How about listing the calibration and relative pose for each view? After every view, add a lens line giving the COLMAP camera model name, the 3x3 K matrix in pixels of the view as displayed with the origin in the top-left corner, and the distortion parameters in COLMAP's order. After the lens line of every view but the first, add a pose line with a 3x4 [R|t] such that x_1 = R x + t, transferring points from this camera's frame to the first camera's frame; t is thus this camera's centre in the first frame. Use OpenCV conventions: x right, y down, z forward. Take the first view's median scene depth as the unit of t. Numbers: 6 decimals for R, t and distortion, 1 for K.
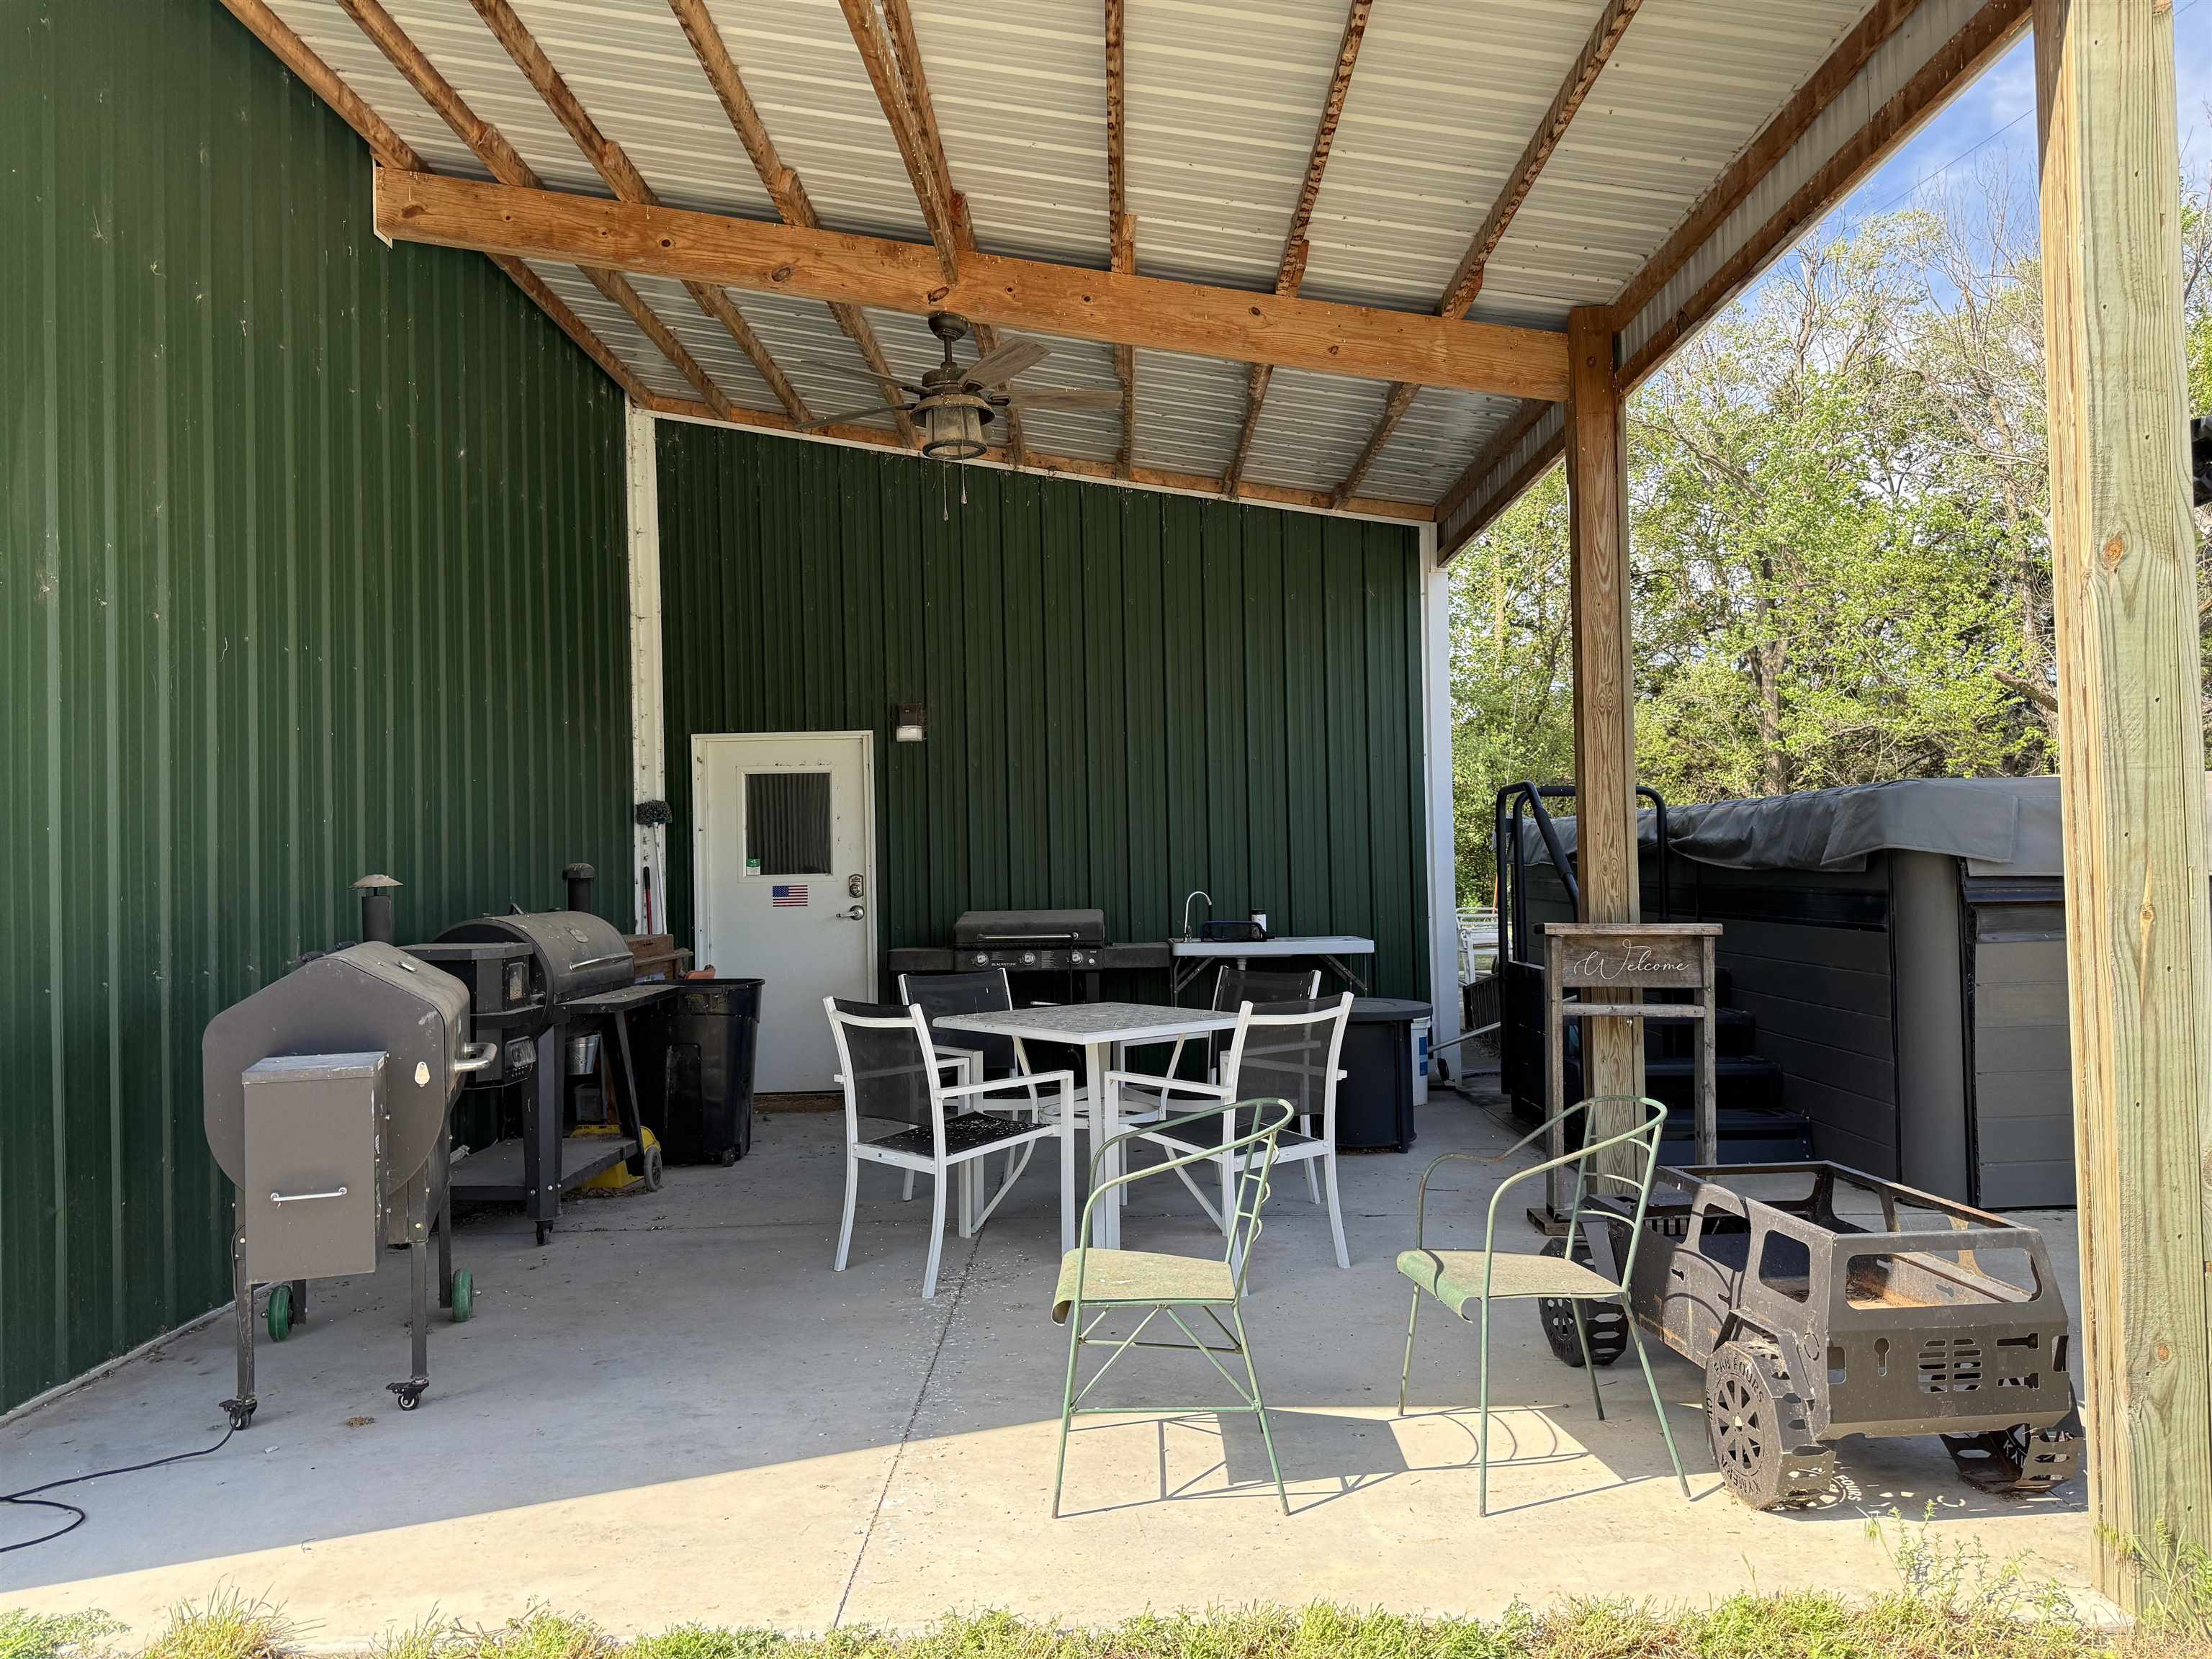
lens RADIAL K [[1566.6, 0, 1106.0], [0, 1566.6, 829.5], [0, 0, 1]] dist [0.052856, -0.129815]
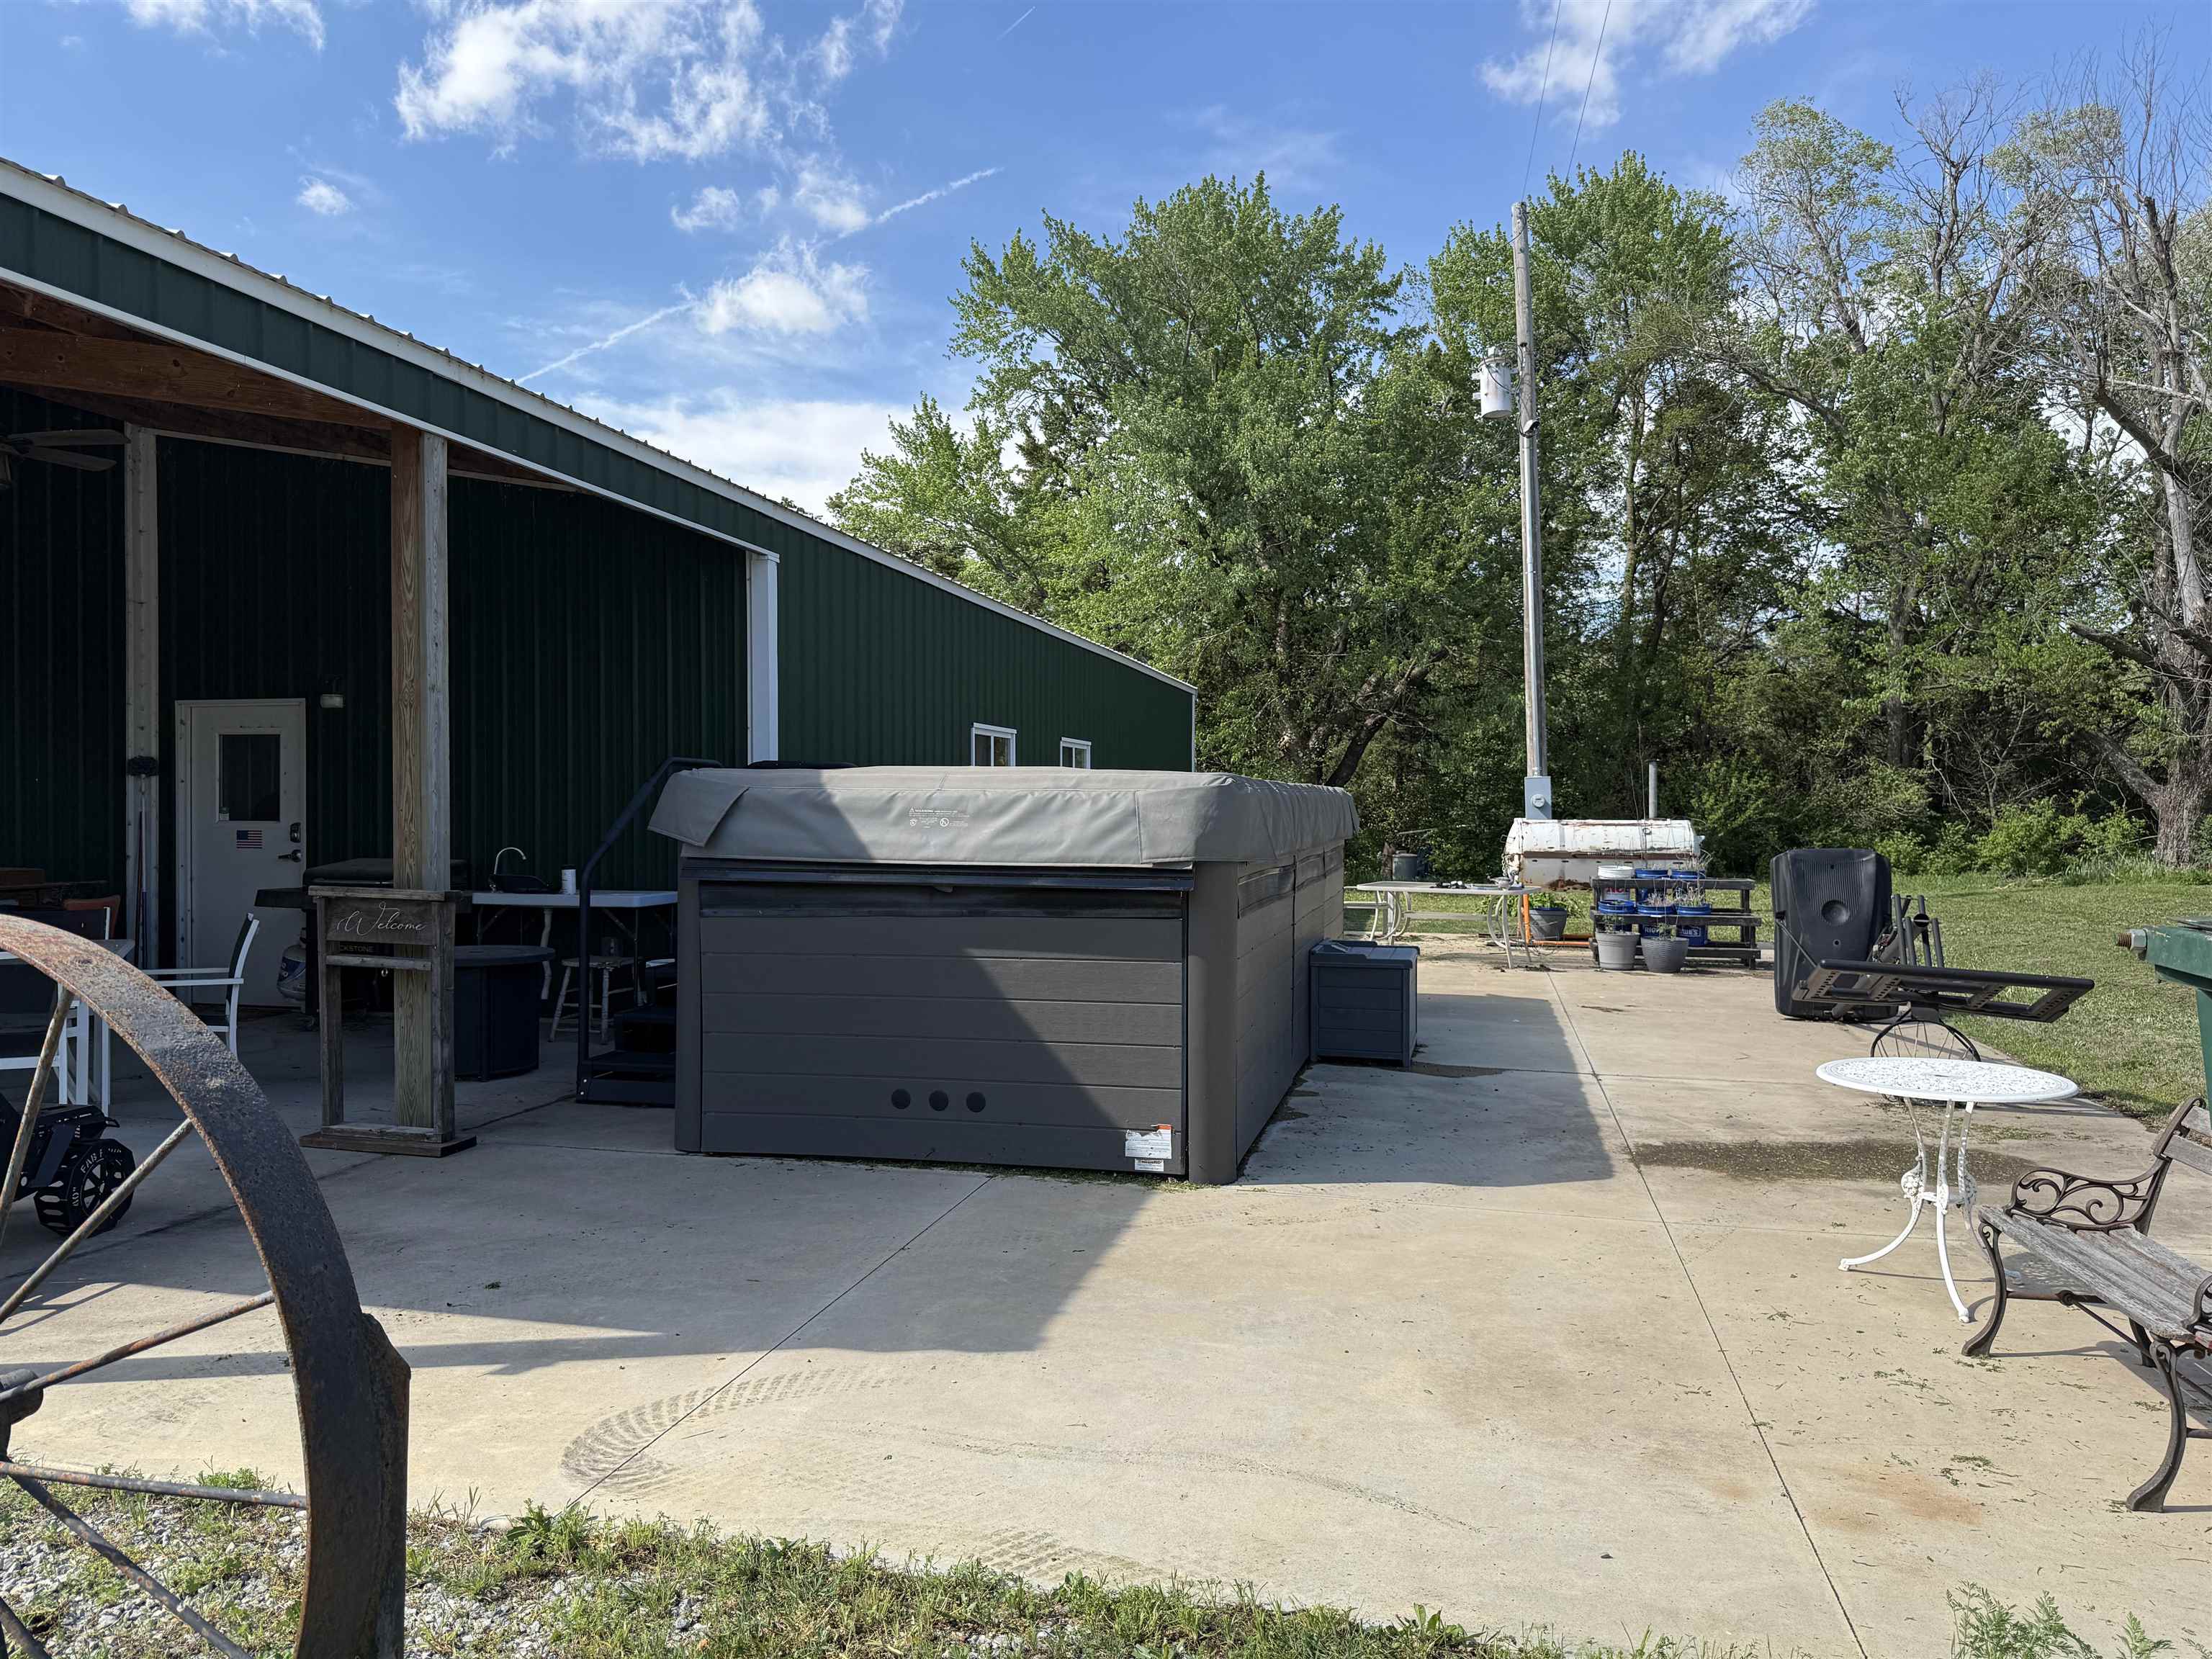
lens RADIAL K [[1566.6, 0, 1106.0], [0, 1566.6, 829.5], [0, 0, 1]] dist [0.052856, -0.129815]
pose [[0.977946, 0.026757, -0.207138, 0.671721], [-0.018426, 0.998946, 0.042043, -0.026201], [0.208045, -0.037299, 0.977408, -0.016372]]
